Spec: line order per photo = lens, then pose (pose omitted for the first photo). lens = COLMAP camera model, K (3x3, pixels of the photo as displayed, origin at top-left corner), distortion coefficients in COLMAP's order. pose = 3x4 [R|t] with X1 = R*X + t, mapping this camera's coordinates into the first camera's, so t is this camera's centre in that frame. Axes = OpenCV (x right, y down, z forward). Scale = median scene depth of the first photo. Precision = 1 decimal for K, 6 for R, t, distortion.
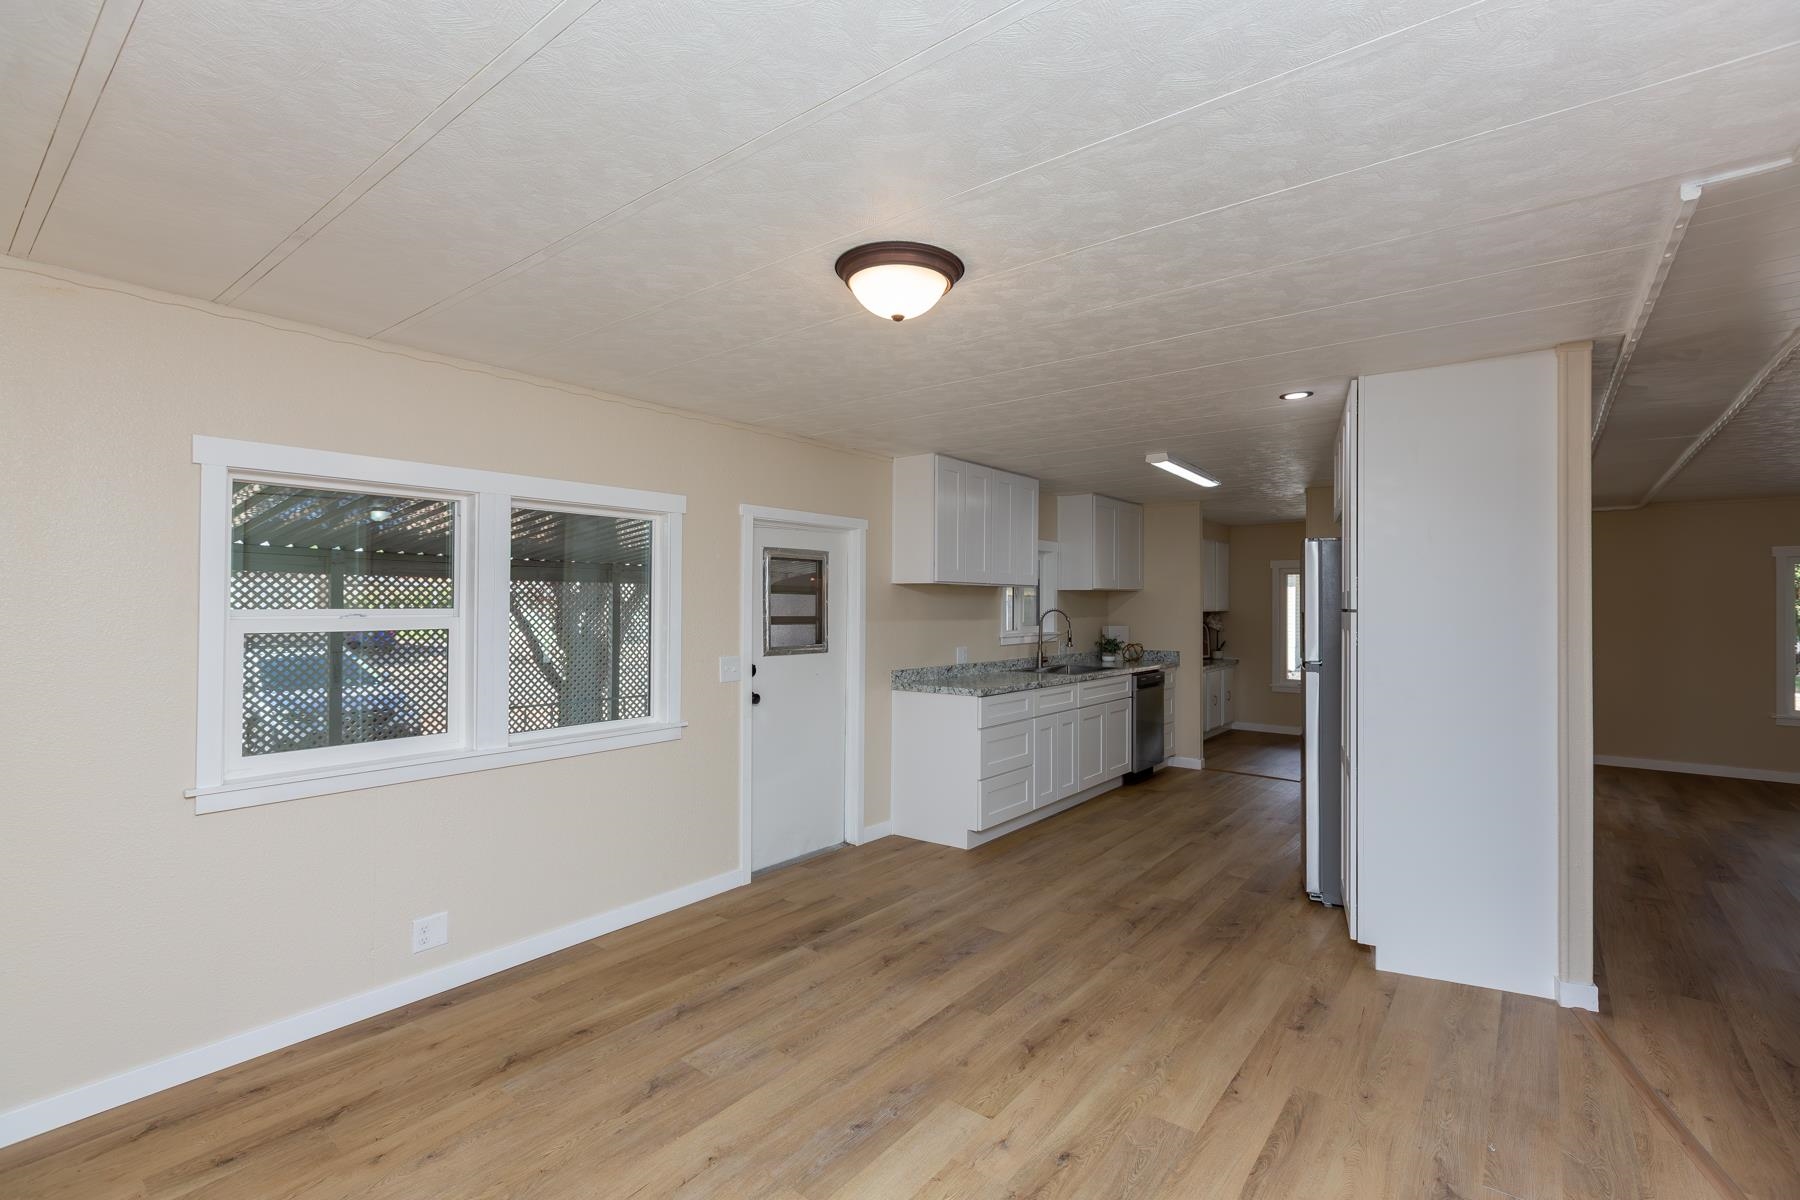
lens RADIAL K [[822.9, 0, 901.8], [0, 822.9, 600.6], [0, 0, 1]] dist [0.006594, -0.000976]
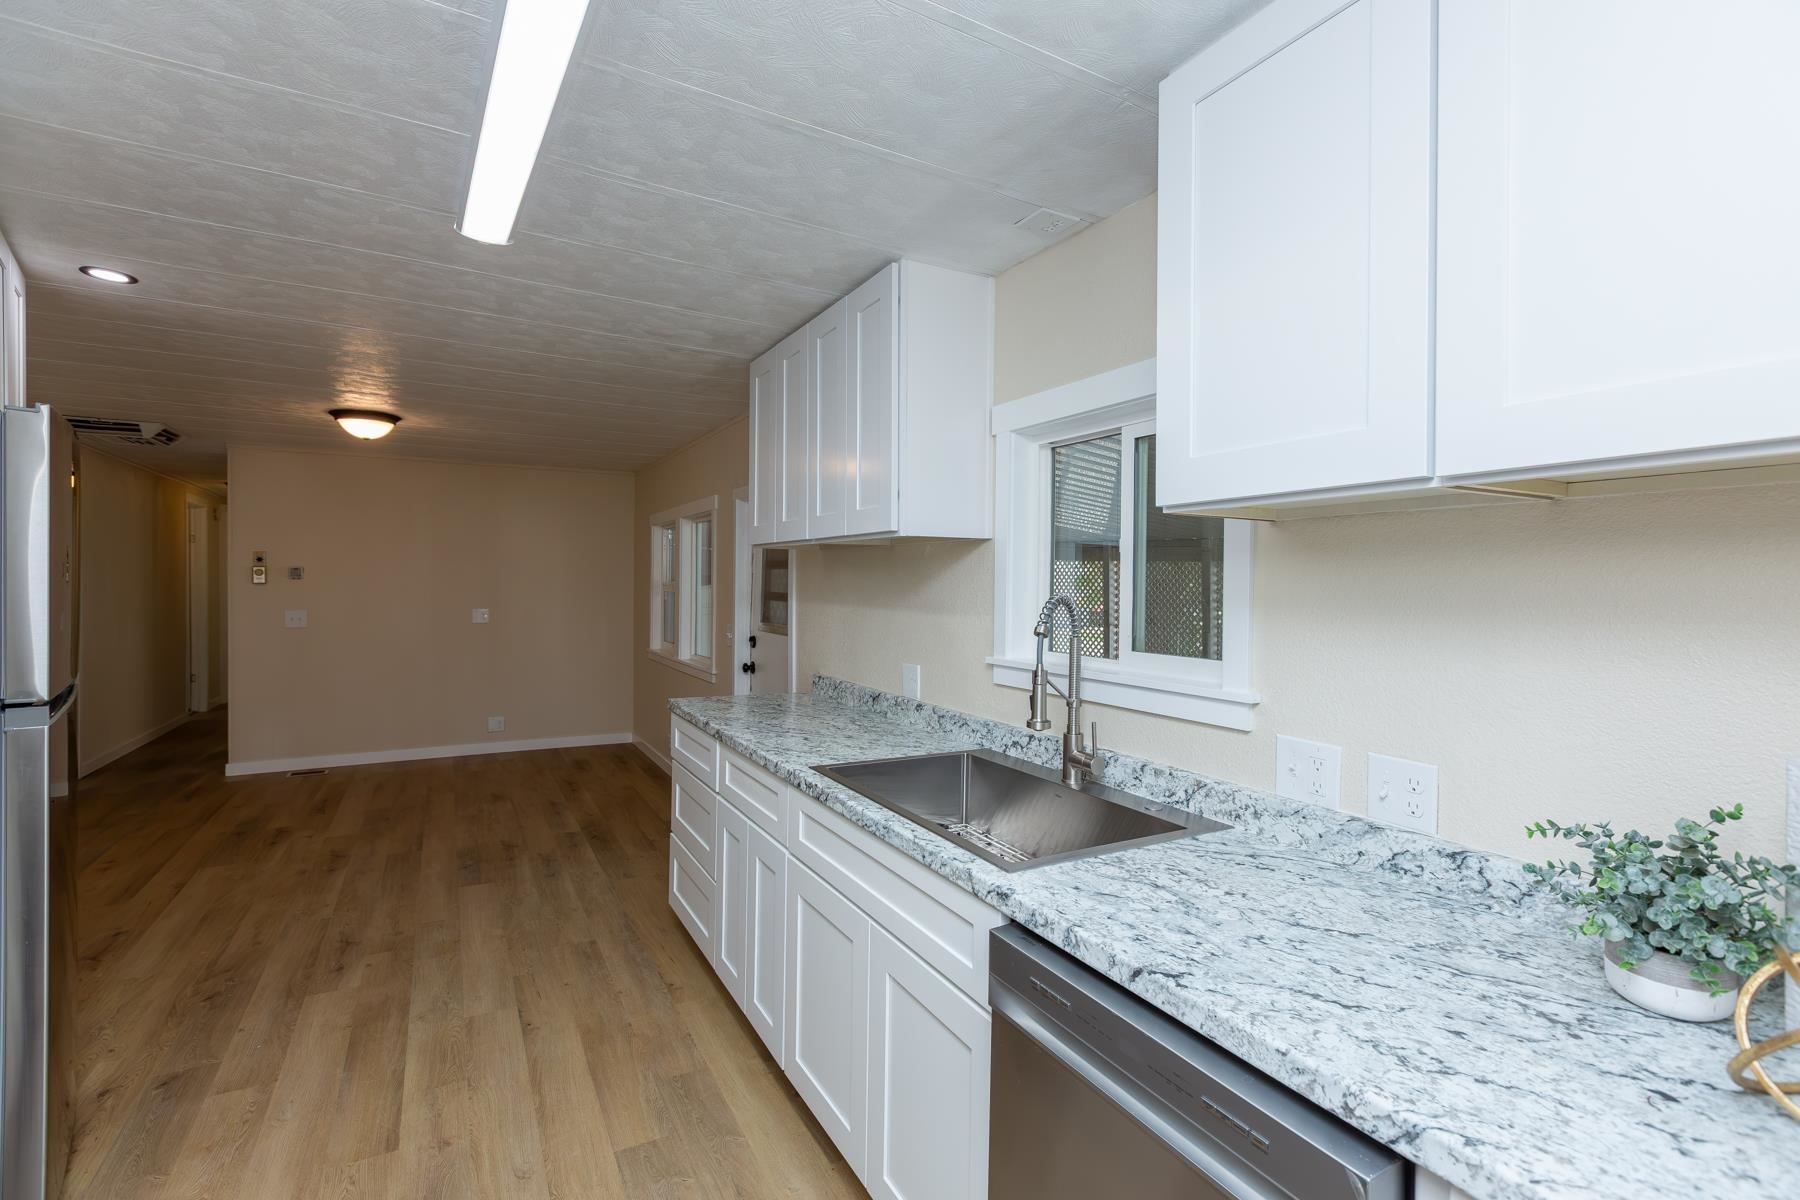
lens RADIAL K [[822.9, 0, 895.4], [0, 822.9, 596.4], [0, 0, 1]] dist [0.006594, -0.000976]
pose [[-0.396665, 0.001776, -0.917962, 0.467365], [-0.017244, 0.999807, 0.009386, 0.008922], [0.917802, 0.019553, -0.396558, 1.030498]]
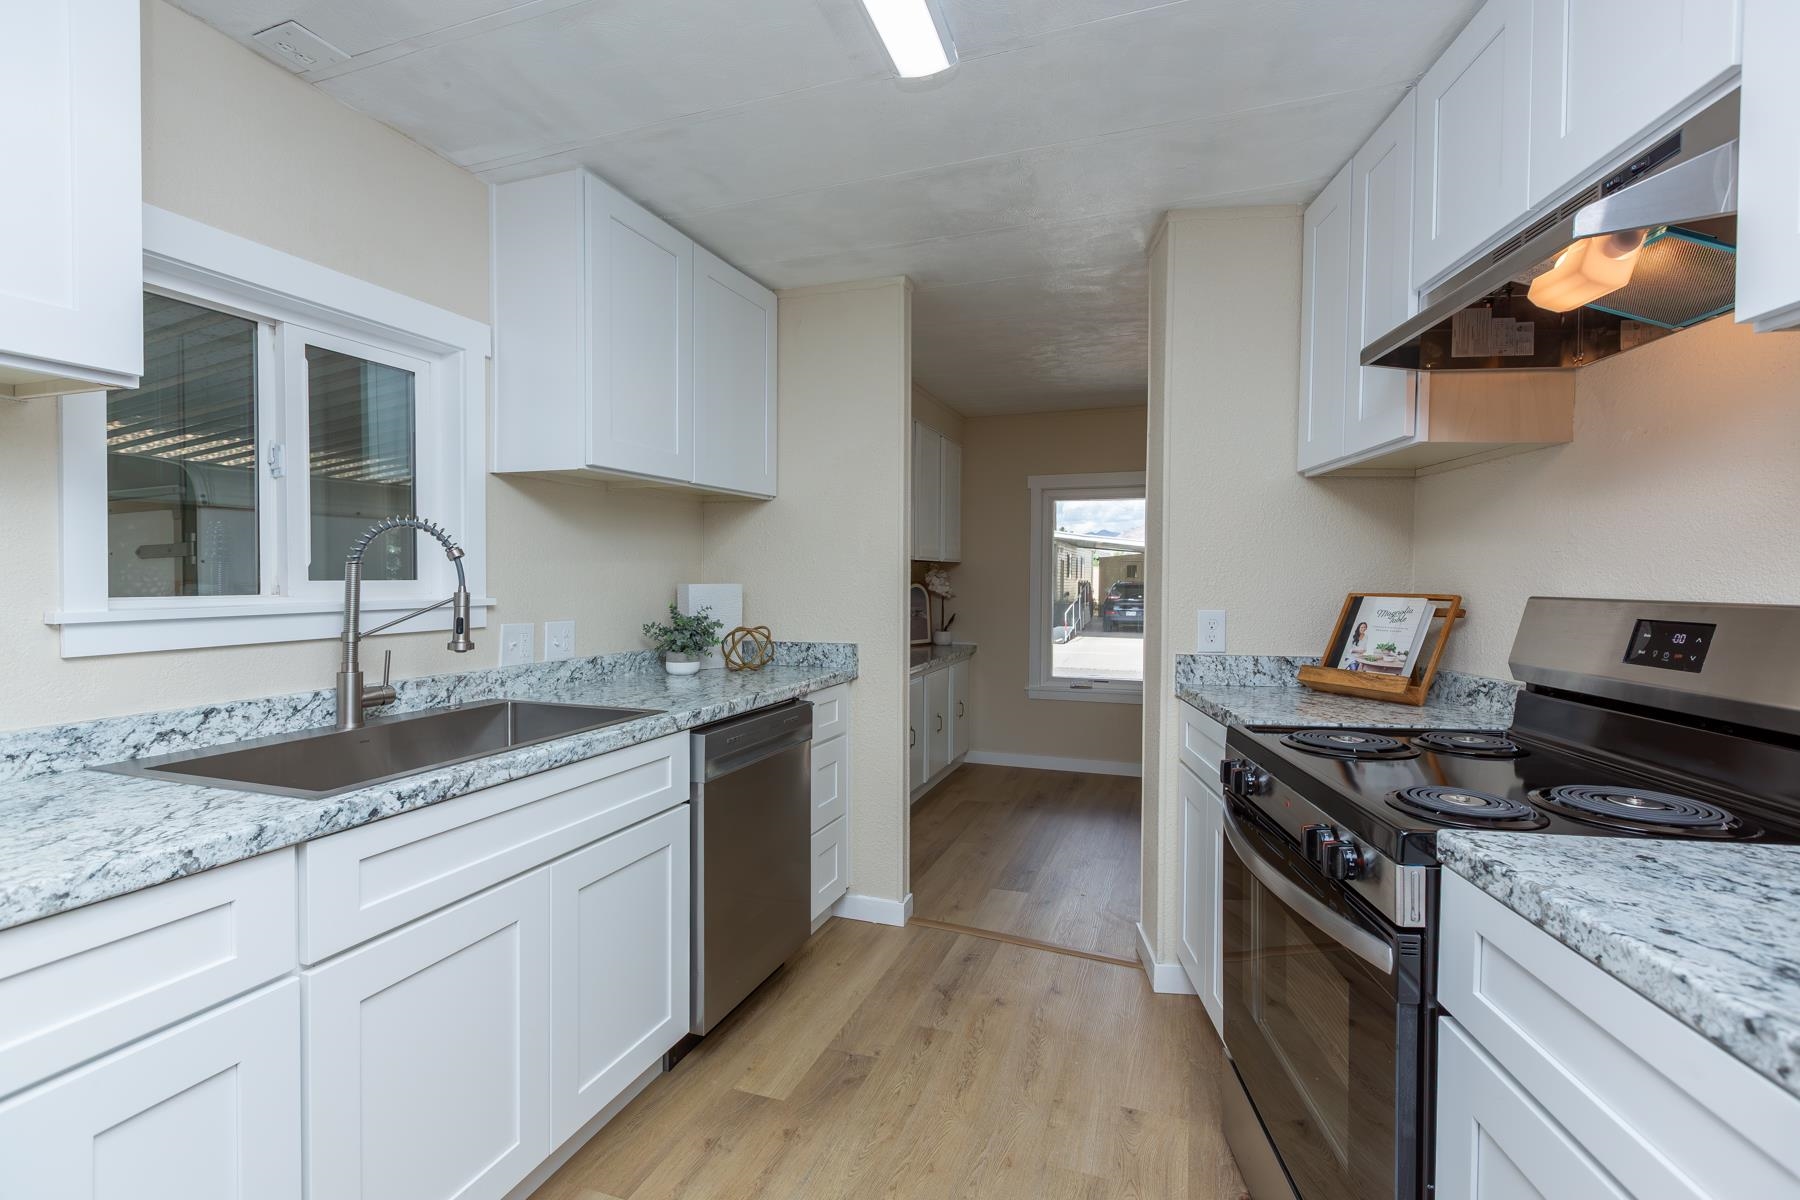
lens RADIAL K [[822.9, 0, 902.4], [0, 822.9, 589.6], [0, 0, 1]] dist [0.006594, -0.000976]
pose [[0.951405, -0.004526, 0.307910, 0.253271], [-0.001966, 0.999782, 0.020771, 0.027368], [-0.307937, -0.020367, 0.951189, 0.652777]]
